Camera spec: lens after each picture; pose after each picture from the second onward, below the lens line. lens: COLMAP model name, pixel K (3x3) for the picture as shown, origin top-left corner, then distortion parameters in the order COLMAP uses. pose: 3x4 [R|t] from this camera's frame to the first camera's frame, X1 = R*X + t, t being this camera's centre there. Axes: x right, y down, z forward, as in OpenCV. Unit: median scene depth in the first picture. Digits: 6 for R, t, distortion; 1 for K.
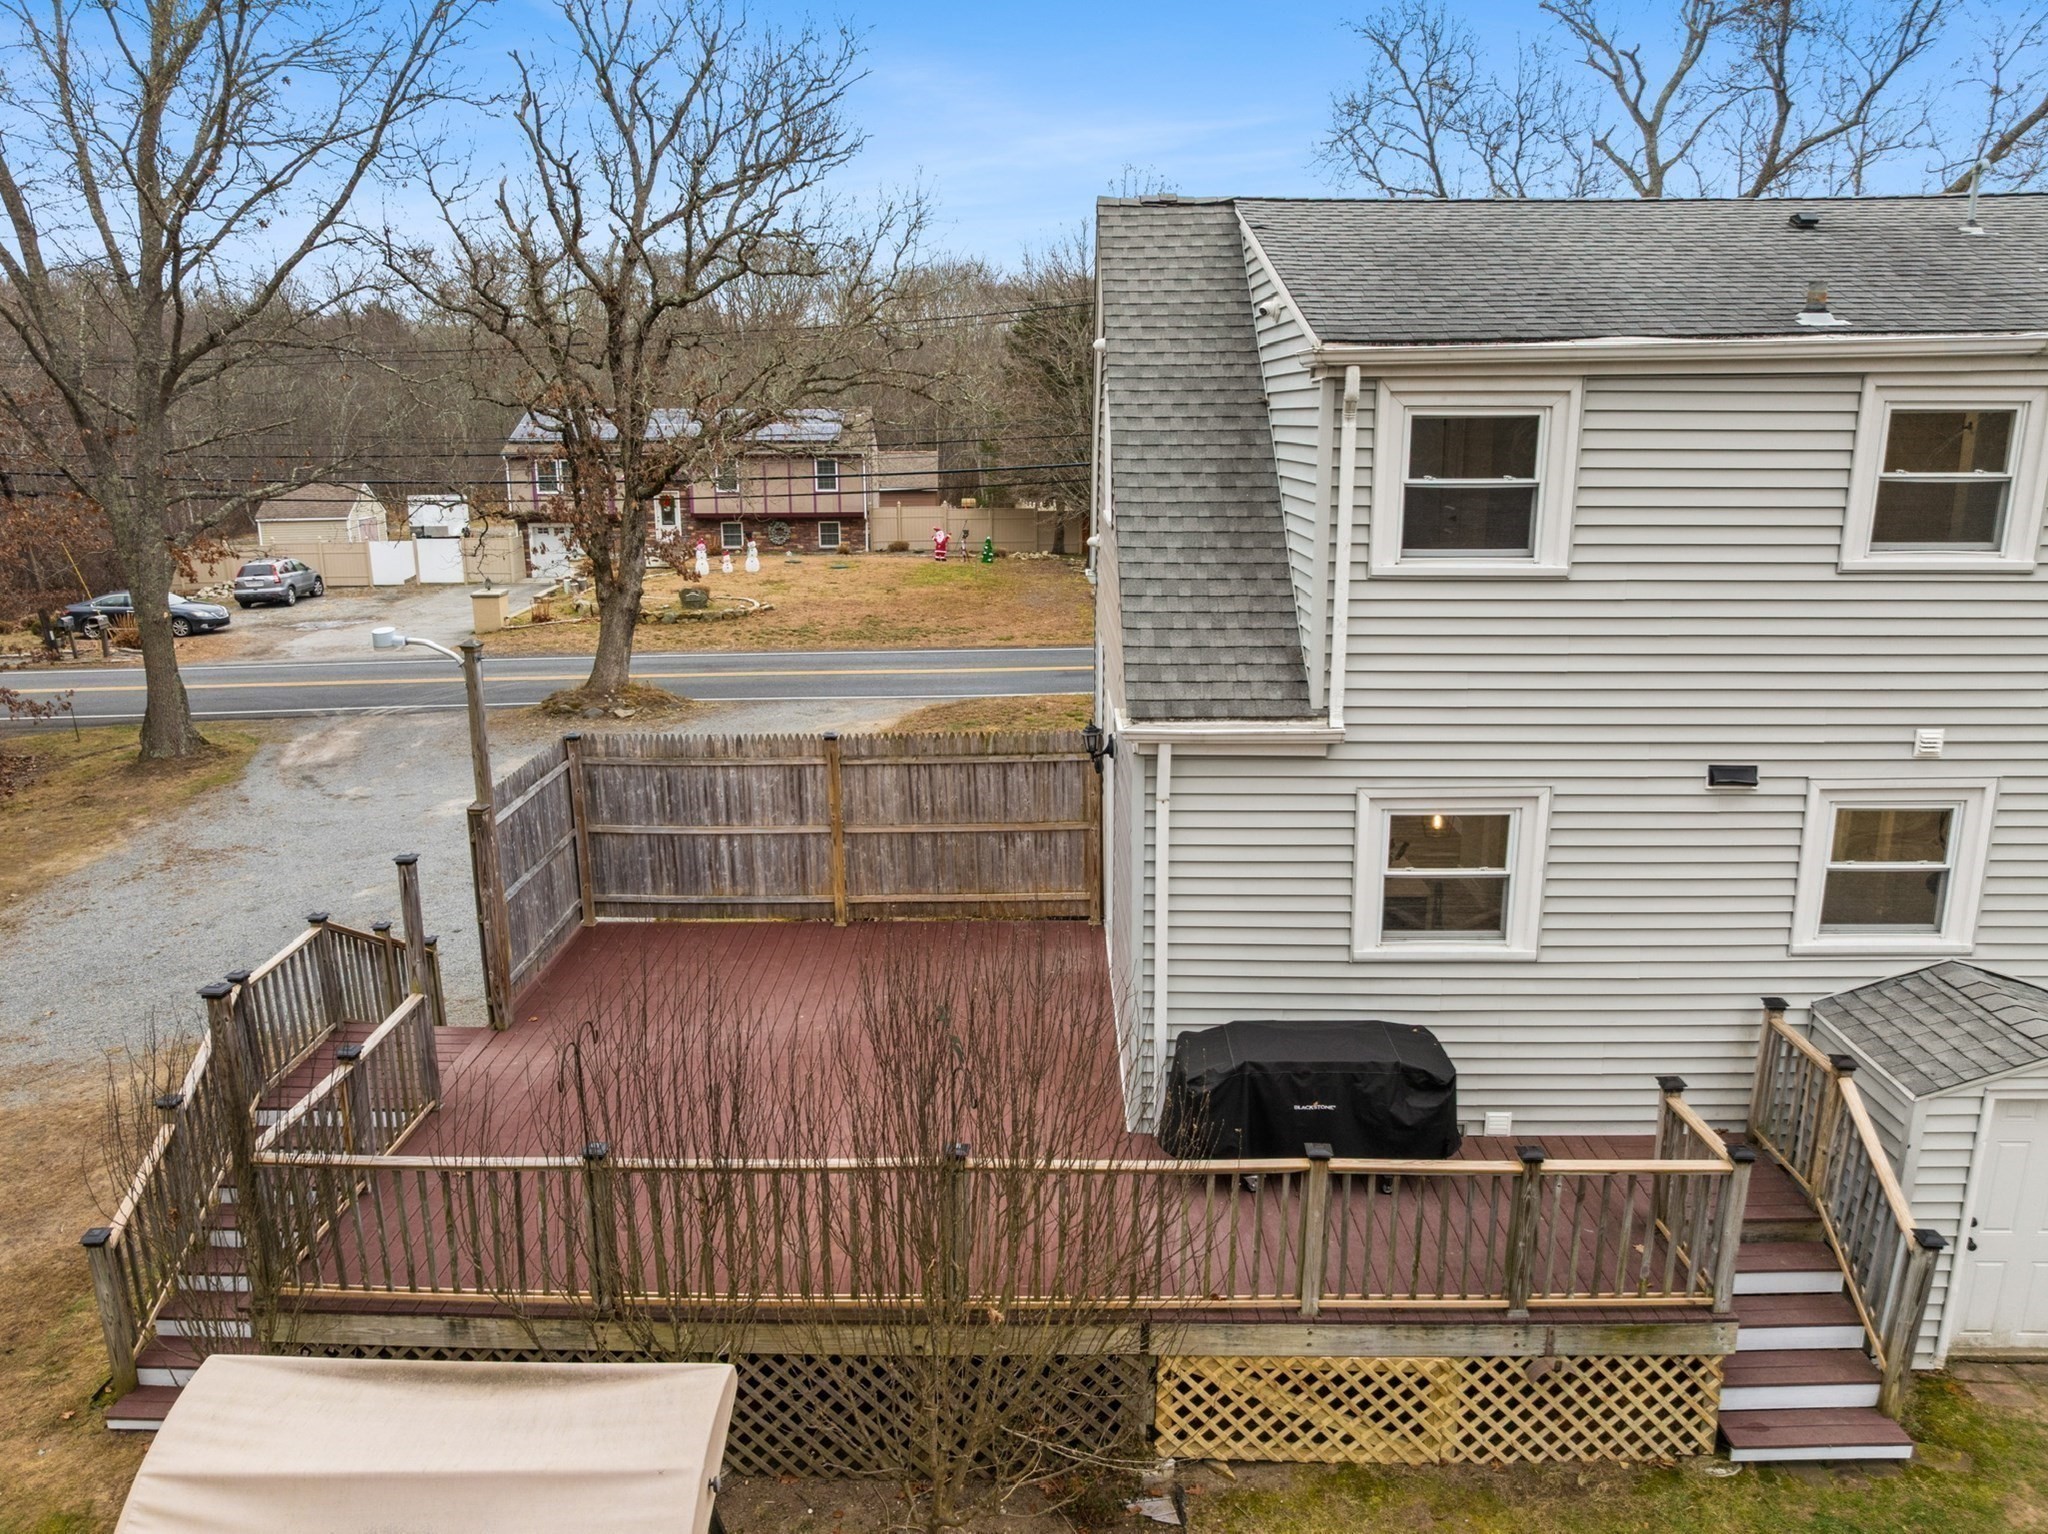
lens RADIAL K [[1494.7, 0, 1072.1], [0, 1494.7, 766.9], [0, 0, 1]] dist [-0.030501, -0.043850]
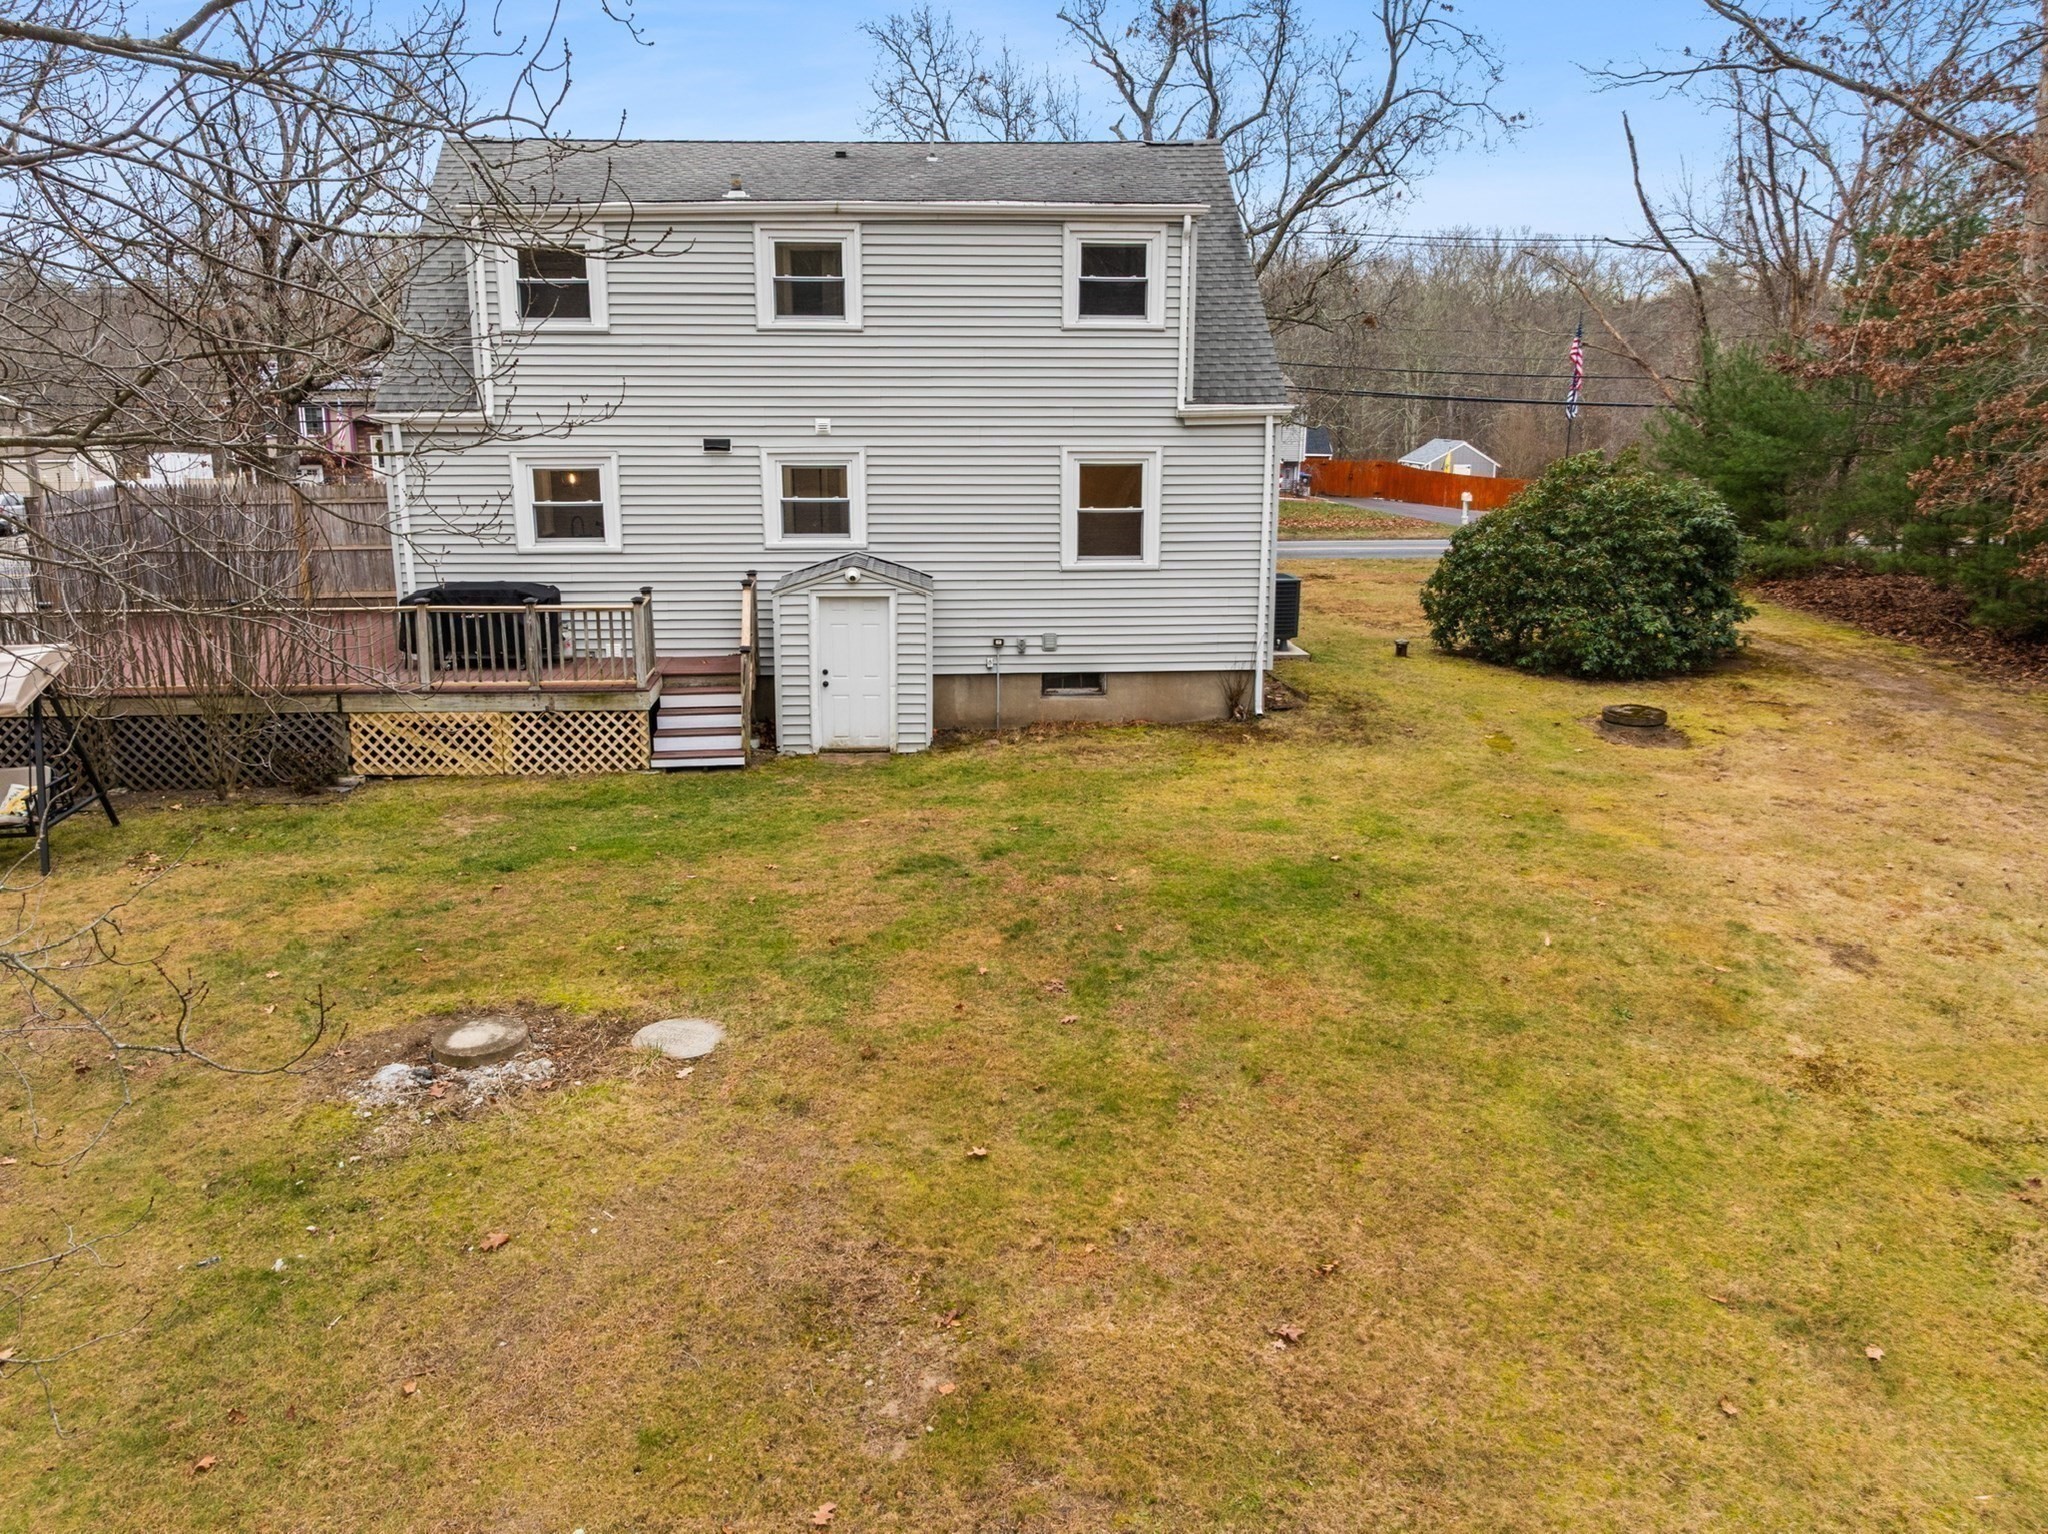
lens RADIAL K [[1494.7, 0, 1072.1], [0, 1494.7, 766.9], [0, 0, 1]] dist [-0.030501, -0.043850]
pose [[0.992252, -0.014251, 0.123424, 0.748167], [0.013721, 0.999893, 0.005144, 0.463086], [-0.123484, -0.003410, 0.992341, -1.024819]]
